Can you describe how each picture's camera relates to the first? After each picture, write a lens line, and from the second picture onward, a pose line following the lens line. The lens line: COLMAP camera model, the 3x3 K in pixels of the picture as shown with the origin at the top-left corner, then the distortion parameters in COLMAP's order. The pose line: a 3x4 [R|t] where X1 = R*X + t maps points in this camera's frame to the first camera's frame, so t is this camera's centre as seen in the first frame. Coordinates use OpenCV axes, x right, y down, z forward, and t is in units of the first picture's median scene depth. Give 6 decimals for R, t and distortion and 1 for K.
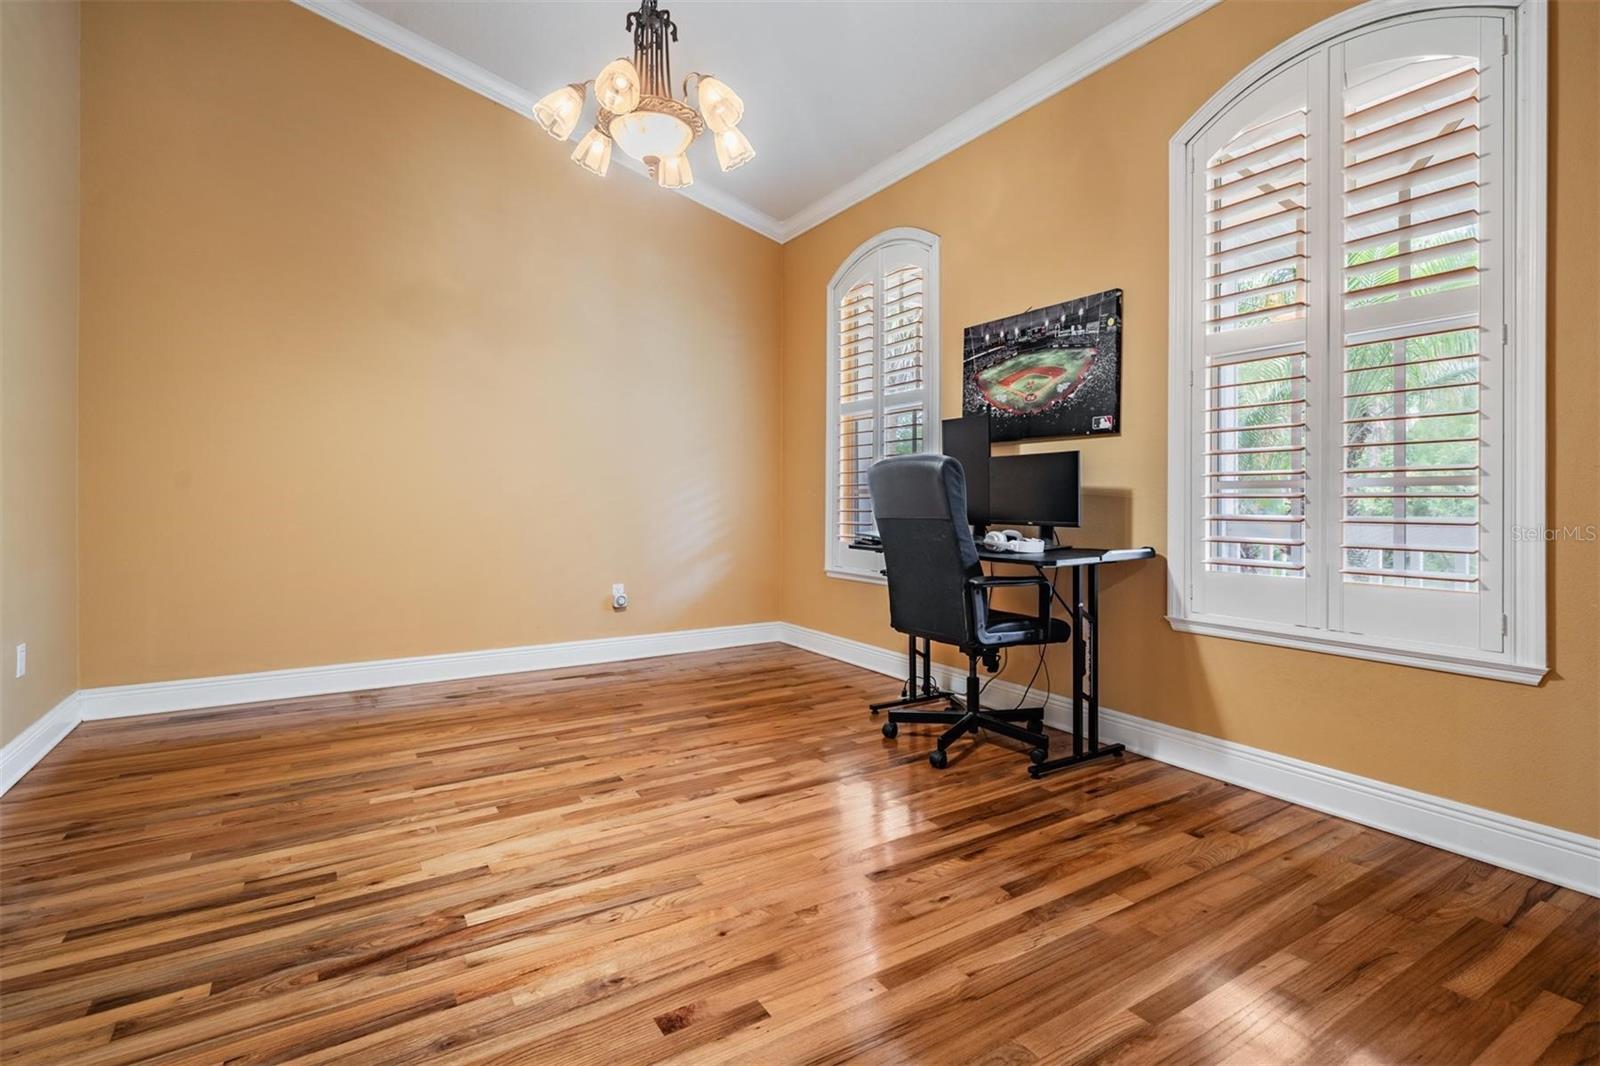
lens RADIAL K [[769.8, 0, 797.7], [0, 769.8, 521.7], [0, 0, 1]] dist [0.004345, -0.000925]
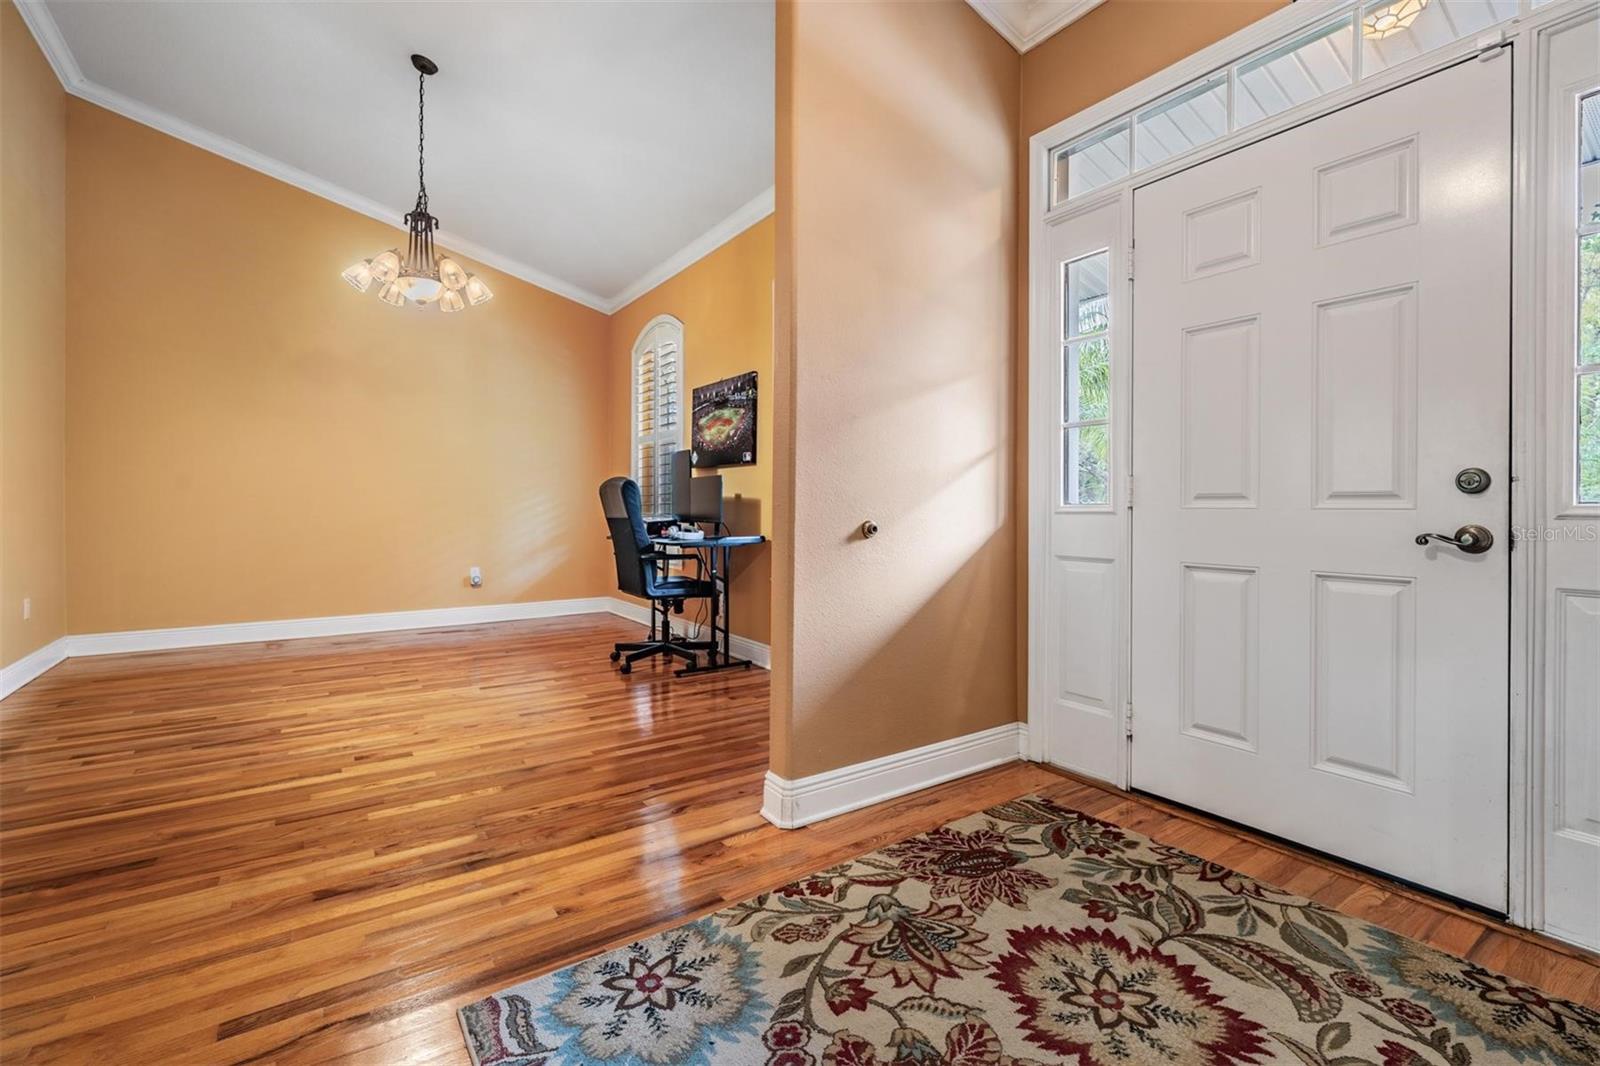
lens RADIAL K [[715.8, 0, 794.9], [0, 715.8, 530.8], [0, 0, 1]] dist [-0.001181, -0.000070]
pose [[0.999011, -0.001028, 0.044459, 0.410187], [0.000789, 0.999985, 0.005396, 0.013721], [-0.044463, -0.005355, 0.998997, -0.436113]]
